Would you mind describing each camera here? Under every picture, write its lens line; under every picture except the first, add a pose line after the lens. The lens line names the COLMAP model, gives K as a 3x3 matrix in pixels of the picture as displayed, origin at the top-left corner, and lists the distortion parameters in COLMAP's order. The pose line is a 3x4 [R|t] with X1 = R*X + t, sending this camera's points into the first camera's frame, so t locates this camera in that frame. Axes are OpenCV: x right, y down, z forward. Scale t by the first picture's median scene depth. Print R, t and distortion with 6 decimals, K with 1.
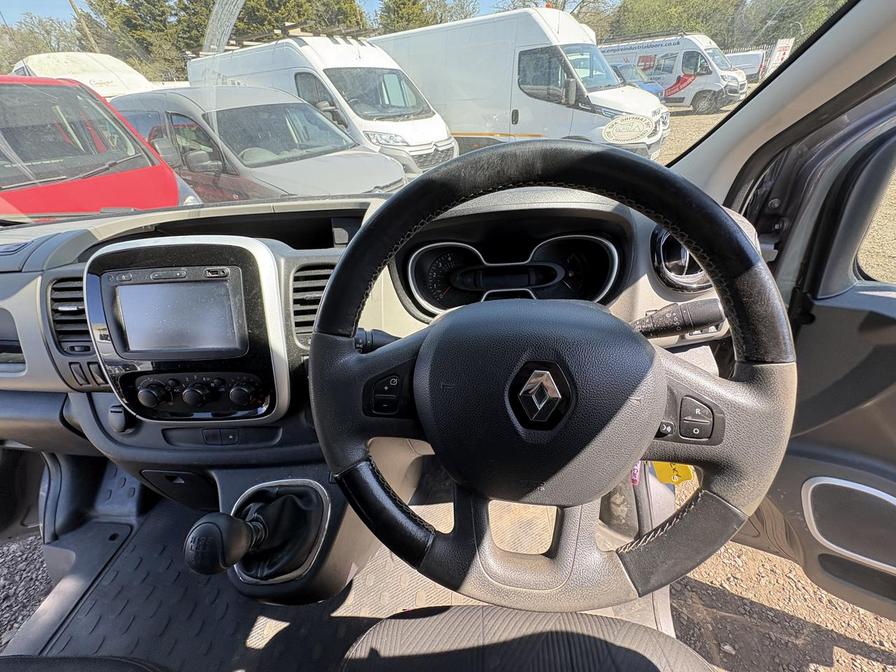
lens RADIAL K [[356.7, 0, 445.9], [0, 356.7, 333.4], [0, 0, 1]] dist [-0.000459, 0.000248]
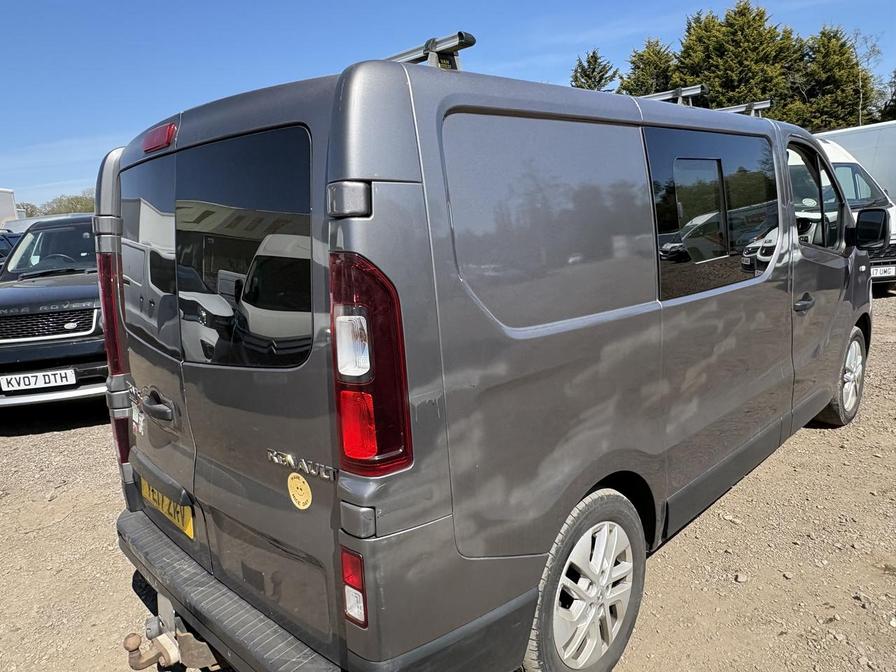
lens RADIAL K [[625.7, 0, 448.9], [0, 625.7, 331.9], [0, 0, 1]] dist [0.000547, -0.000538]
pose [[0.733785, 0.147300, -0.663221, 1.105088], [-0.371002, 0.904681, -0.209548, 1.713010], [0.569137, 0.399819, 0.718490, -2.632128]]
